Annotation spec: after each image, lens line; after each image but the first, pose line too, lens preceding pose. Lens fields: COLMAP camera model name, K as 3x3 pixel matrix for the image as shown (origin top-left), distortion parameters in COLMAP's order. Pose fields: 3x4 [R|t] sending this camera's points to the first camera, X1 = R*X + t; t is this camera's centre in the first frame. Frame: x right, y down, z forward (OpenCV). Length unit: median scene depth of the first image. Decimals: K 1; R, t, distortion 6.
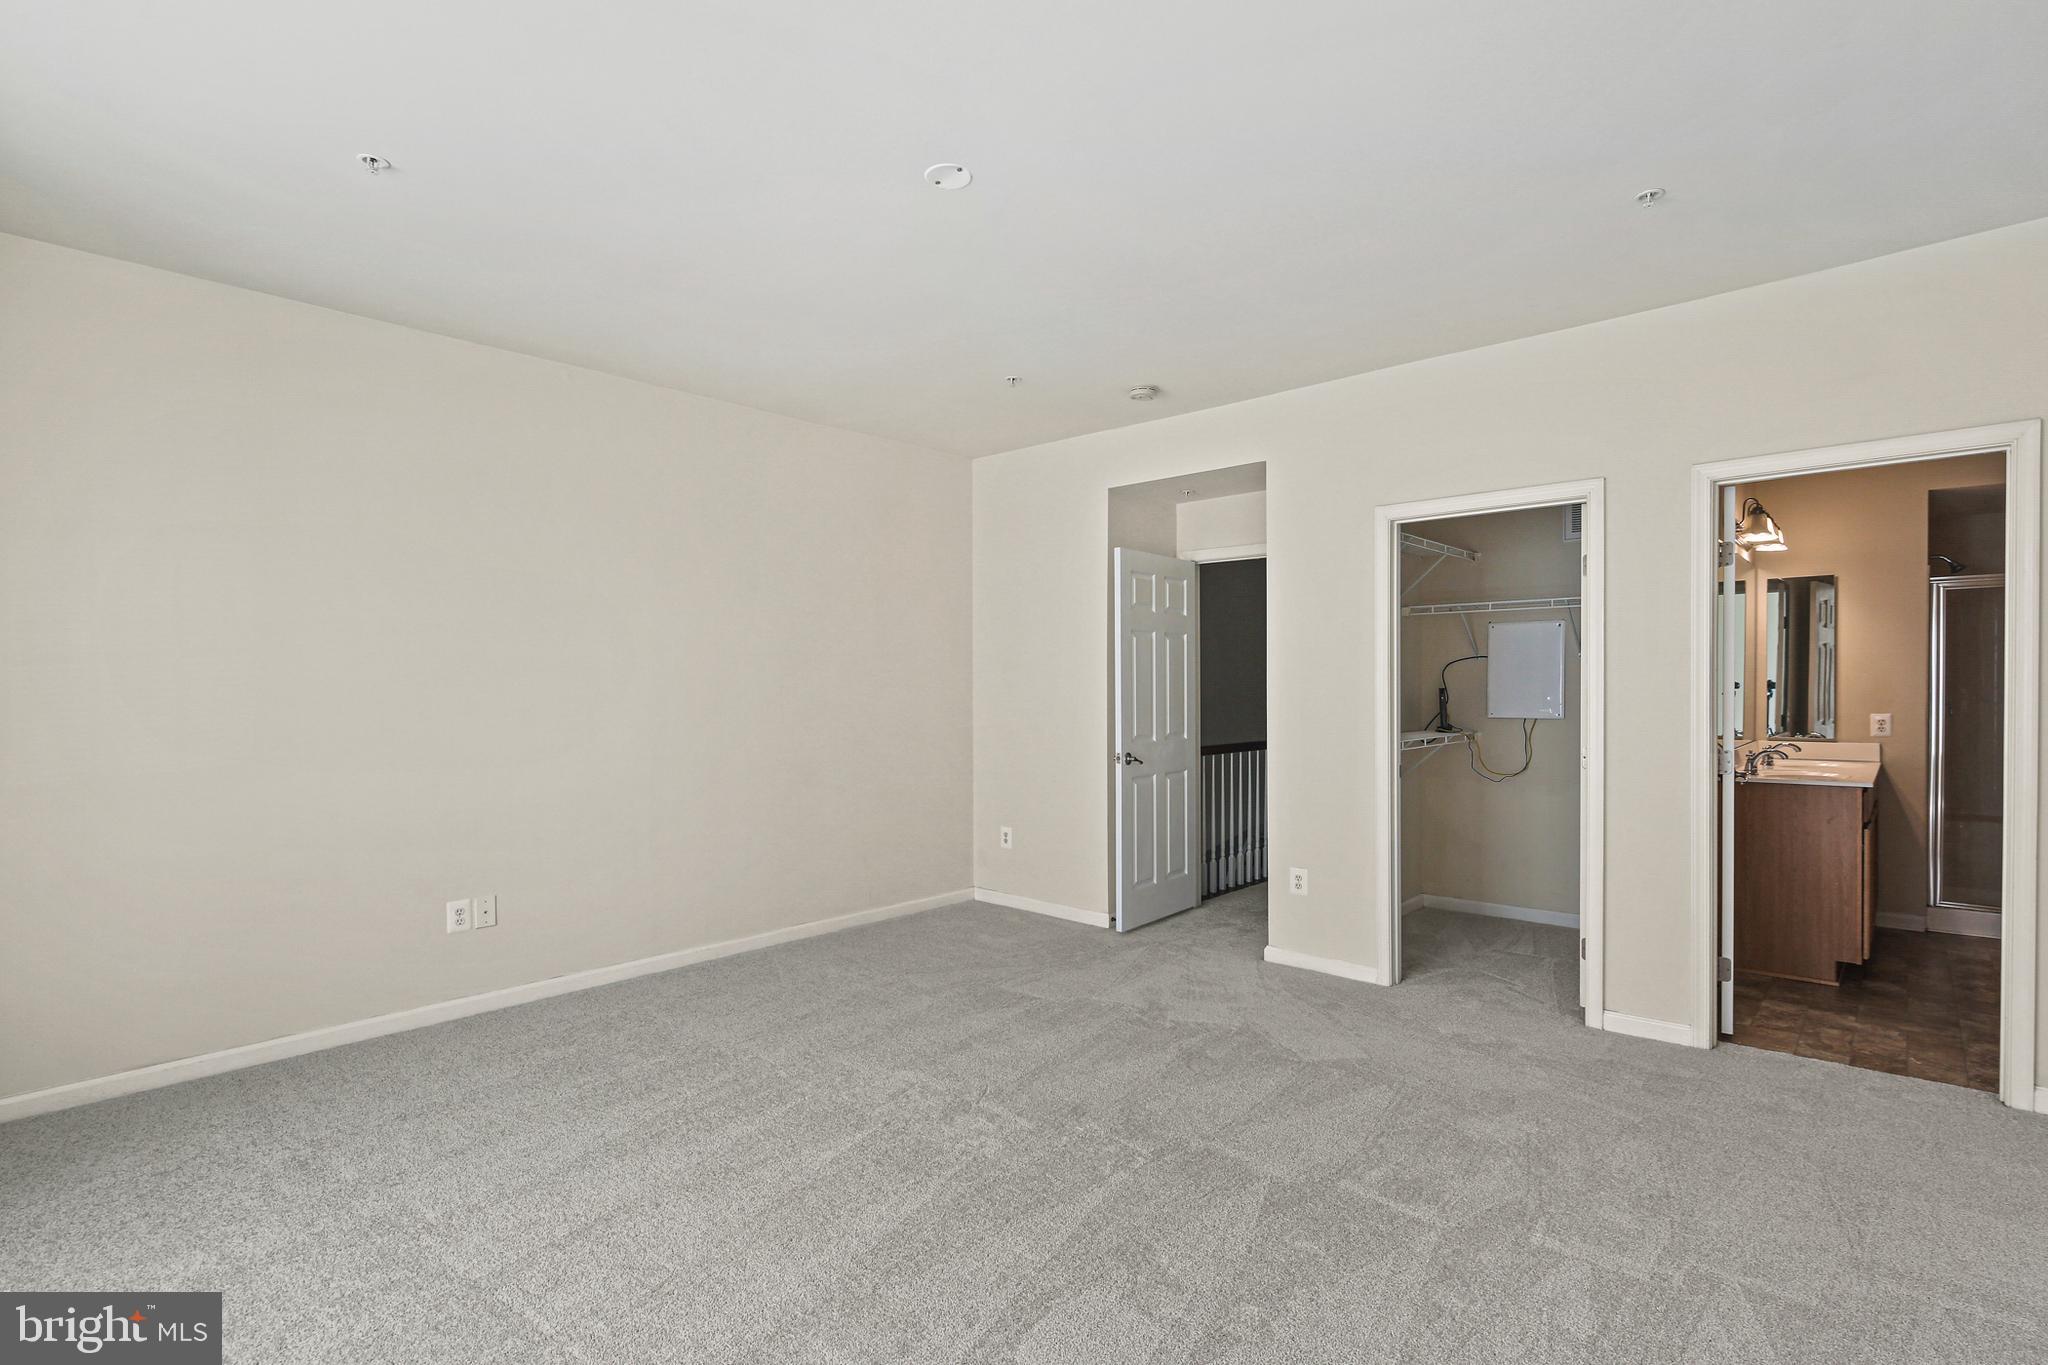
lens RADIAL K [[988.6, 0, 1023.3], [0, 988.6, 704.1], [0, 0, 1]] dist [0.004777, -0.005315]
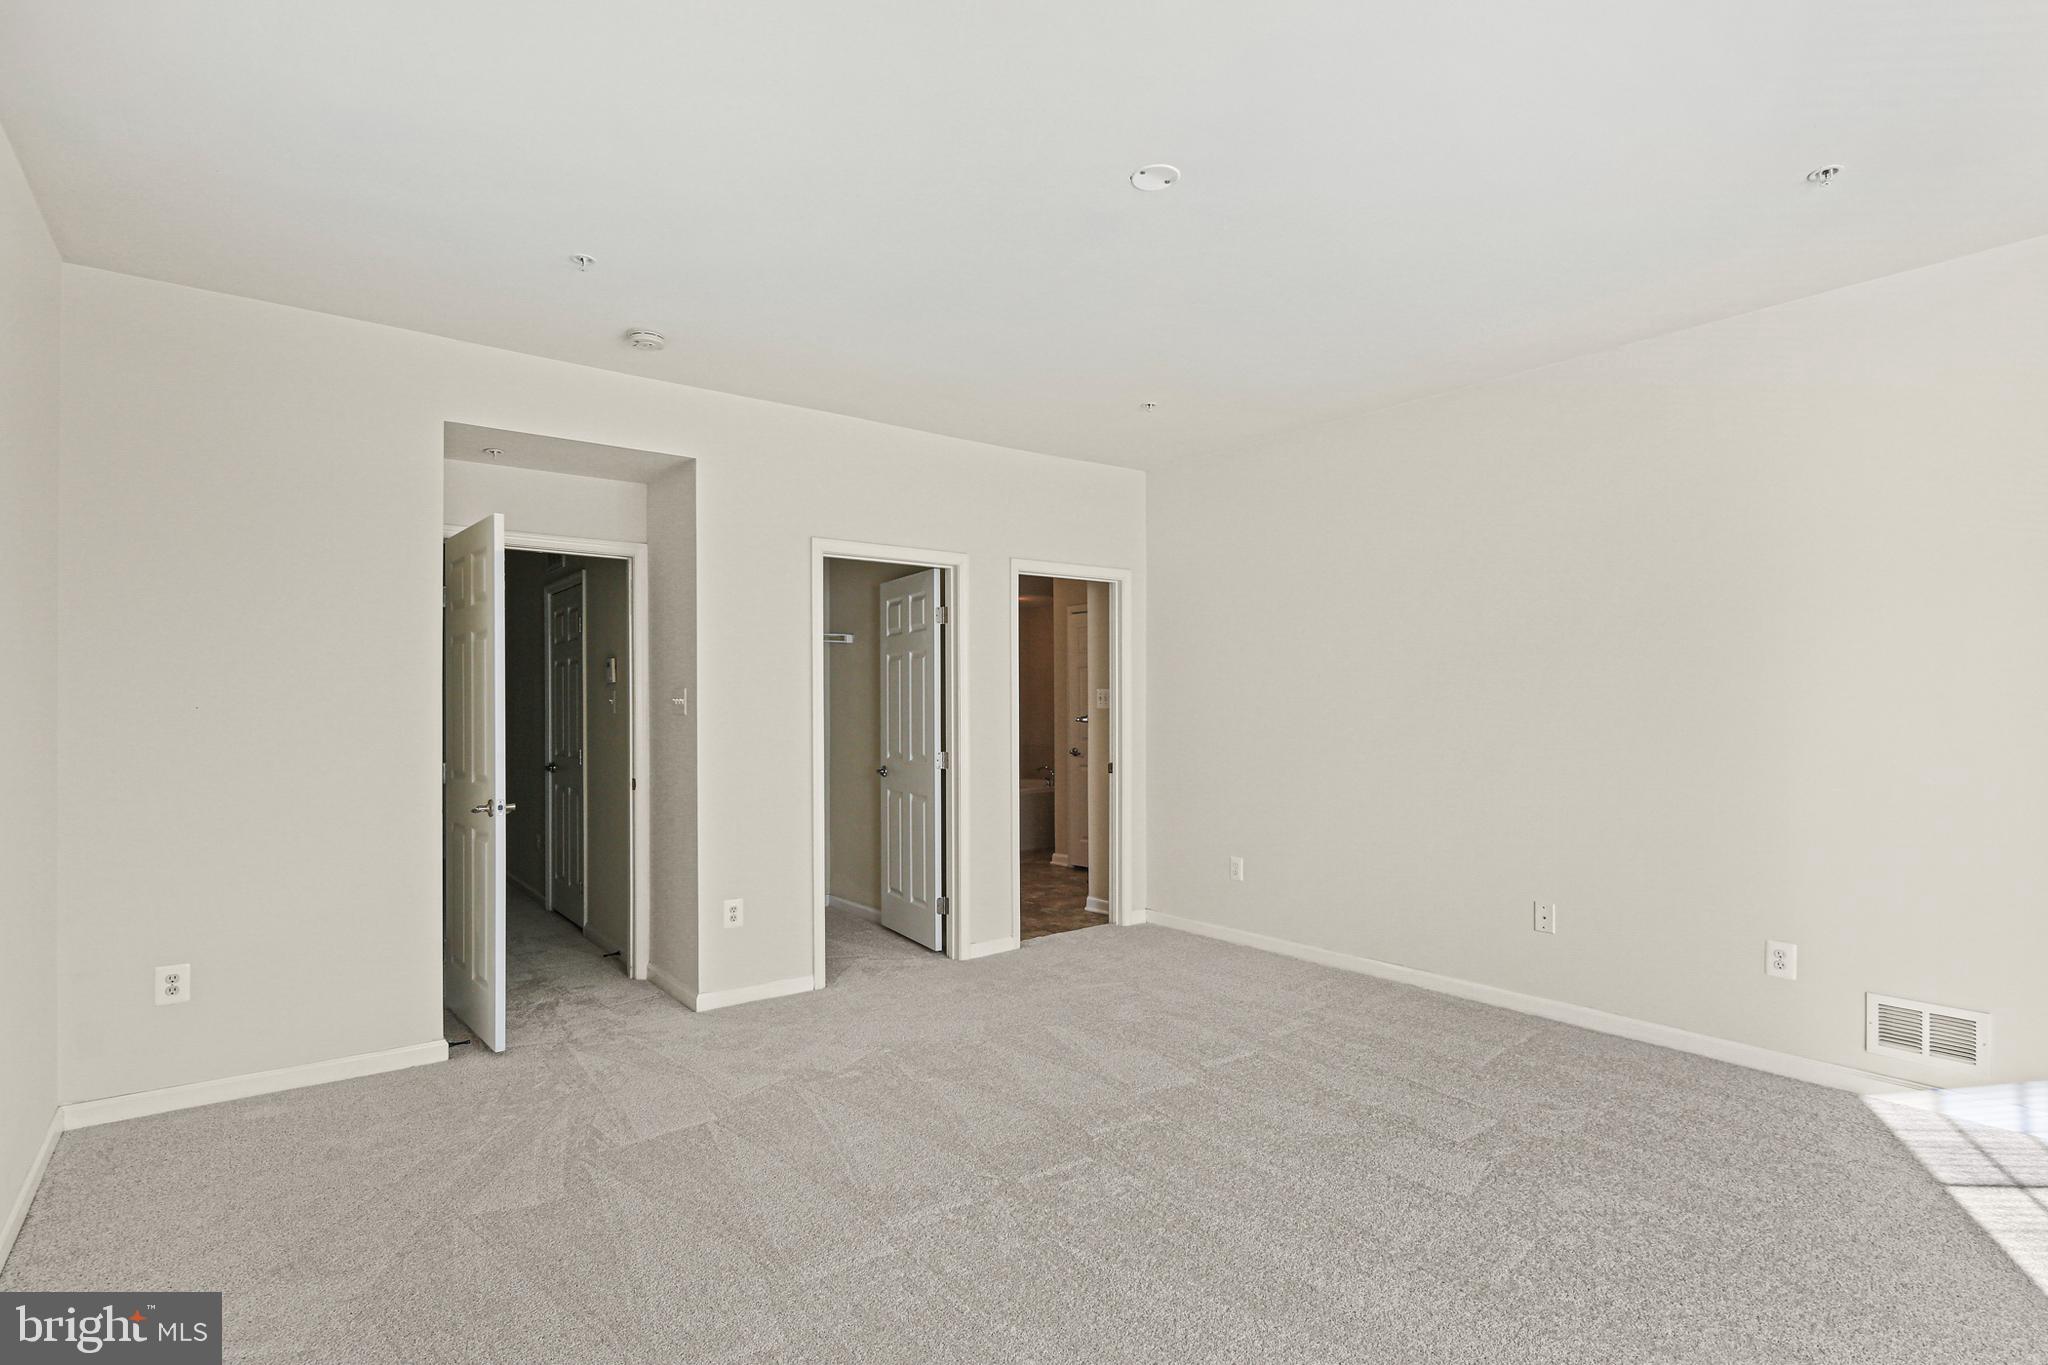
lens RADIAL K [[988.6, 0, 1023.3], [0, 988.6, 704.1], [0, 0, 1]] dist [0.004777, -0.005315]
pose [[0.177776, 0.005644, 0.984055, -0.643731], [0.022635, 0.999696, -0.009823, -0.005240], [-0.983811, 0.024020, 0.177594, 0.592945]]
